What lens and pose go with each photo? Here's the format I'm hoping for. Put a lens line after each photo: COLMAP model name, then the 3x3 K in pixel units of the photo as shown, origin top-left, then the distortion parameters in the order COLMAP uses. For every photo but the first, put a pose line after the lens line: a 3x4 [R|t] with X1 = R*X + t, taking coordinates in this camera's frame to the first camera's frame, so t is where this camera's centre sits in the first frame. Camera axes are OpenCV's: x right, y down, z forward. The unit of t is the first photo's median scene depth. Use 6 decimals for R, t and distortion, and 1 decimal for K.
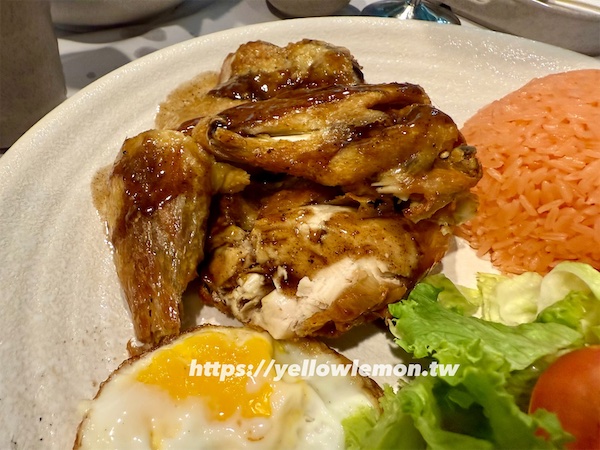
lens RADIAL K [[537.6, 0, 299.2], [0, 537.6, 248.3], [0, 0, 1]] dist [0.003889, 0.020392]
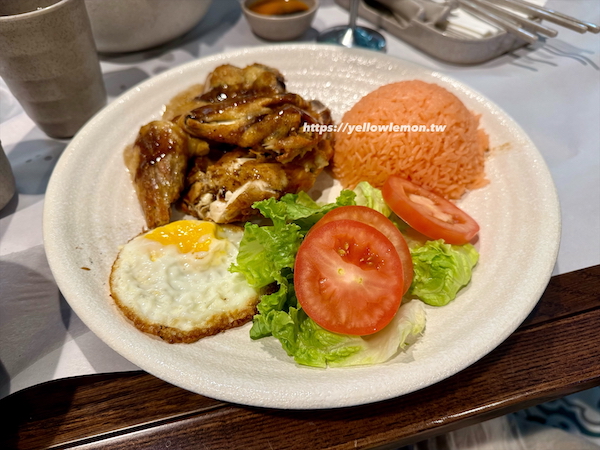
lens RADIAL K [[417.5, 0, 300.0], [0, 417.5, 225.0], [0, 0, 1]] dist [0.001584, -0.003956]
pose [[0.999563, -0.024603, 0.016377, 0.207583], [0.024171, 0.999367, 0.026111, 0.121011], [-0.017009, -0.025704, 0.999525, -0.482140]]
